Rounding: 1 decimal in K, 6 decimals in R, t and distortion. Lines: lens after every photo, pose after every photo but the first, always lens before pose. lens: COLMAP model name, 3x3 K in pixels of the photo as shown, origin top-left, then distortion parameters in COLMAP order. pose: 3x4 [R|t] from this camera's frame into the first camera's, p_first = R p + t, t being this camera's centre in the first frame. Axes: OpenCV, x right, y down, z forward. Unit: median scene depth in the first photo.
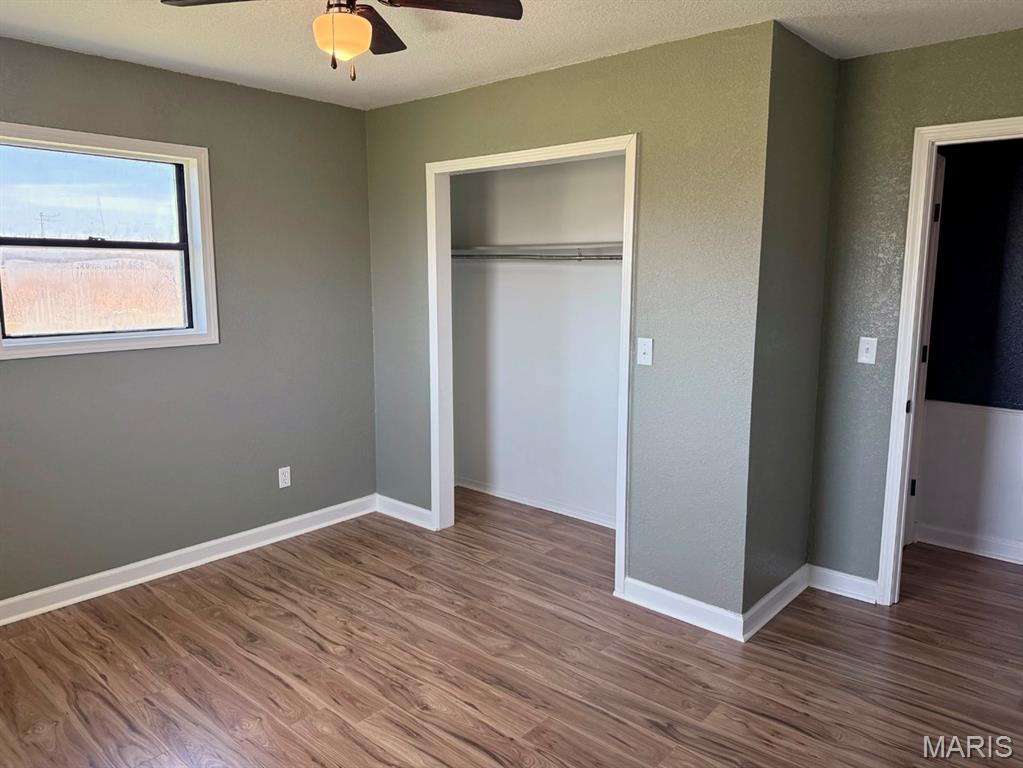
lens RADIAL K [[719.1, 0, 511.5], [0, 719.1, 384.0], [0, 0, 1]] dist [0.002739, -0.003472]
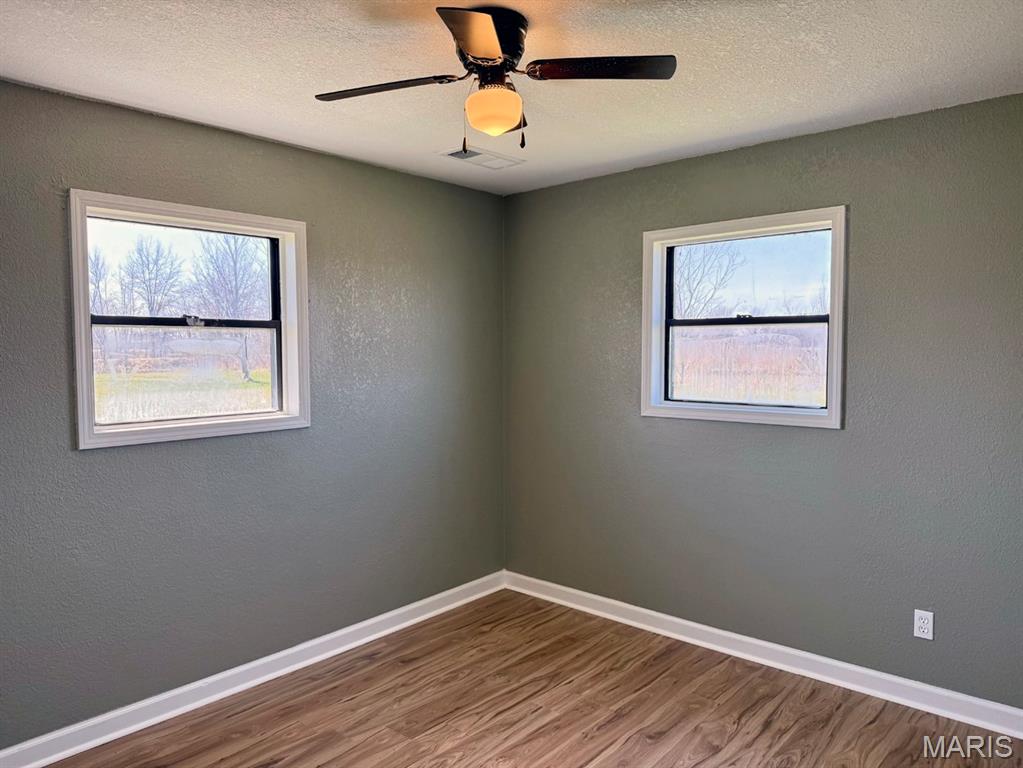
lens RADIAL K [[719.1, 0, 511.5], [0, 719.1, 384.0], [0, 0, 1]] dist [0.002739, -0.003472]
pose [[0.011319, 0.043438, -0.998992, 0.513109], [-0.155297, 0.987010, 0.041158, -0.097650], [0.987803, 0.154674, 0.017918, 0.689361]]
